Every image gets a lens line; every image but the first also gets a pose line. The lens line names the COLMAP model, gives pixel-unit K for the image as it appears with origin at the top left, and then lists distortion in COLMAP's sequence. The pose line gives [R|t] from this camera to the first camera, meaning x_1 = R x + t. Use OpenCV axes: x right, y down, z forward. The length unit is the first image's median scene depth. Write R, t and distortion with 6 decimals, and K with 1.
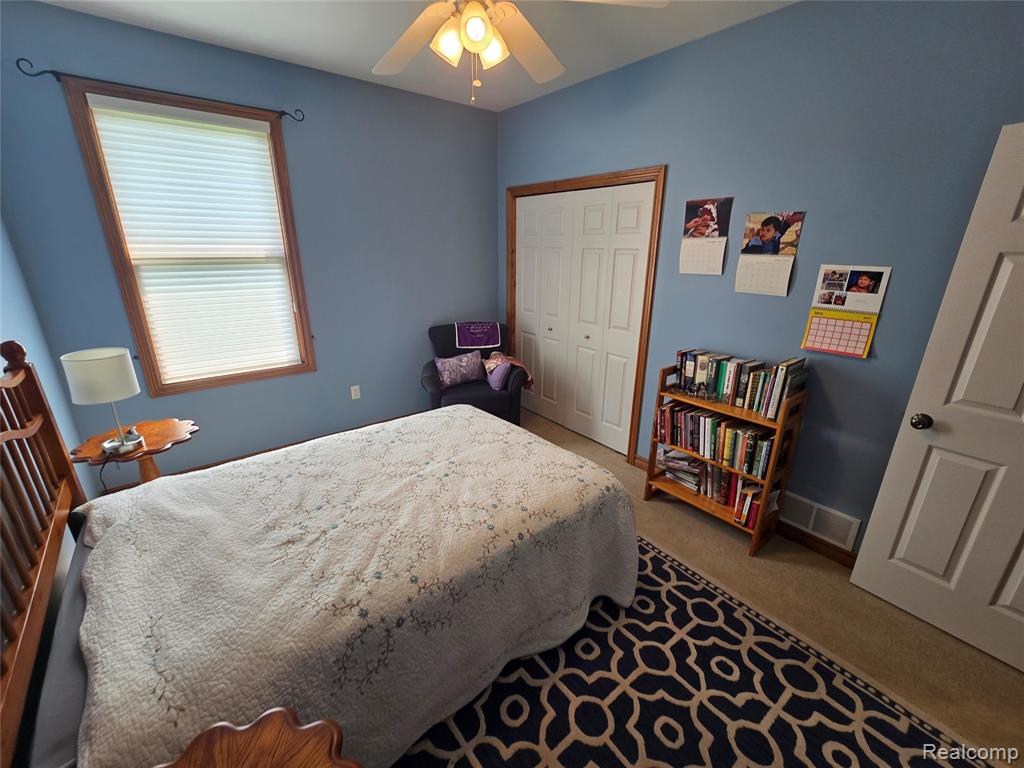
lens RADIAL K [[418.4, 0, 514.7], [0, 418.4, 385.4], [0, 0, 1]] dist [-0.000842, 0.000548]
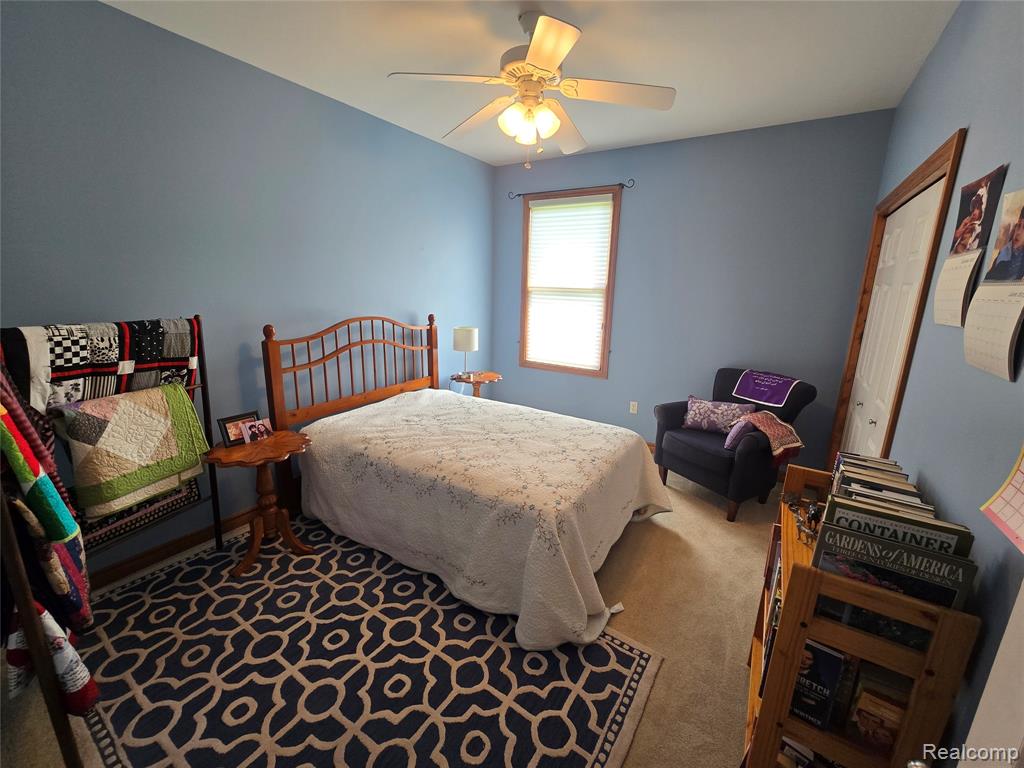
lens RADIAL K [[418.4, 0, 516.8], [0, 418.4, 384.1], [0, 0, 1]] dist [-0.000842, 0.000548]
pose [[0.328834, 0.220217, -0.918353, 1.144878], [-0.323661, 0.939819, 0.109472, -0.134593], [0.887193, 0.261237, 0.380321, 0.559231]]
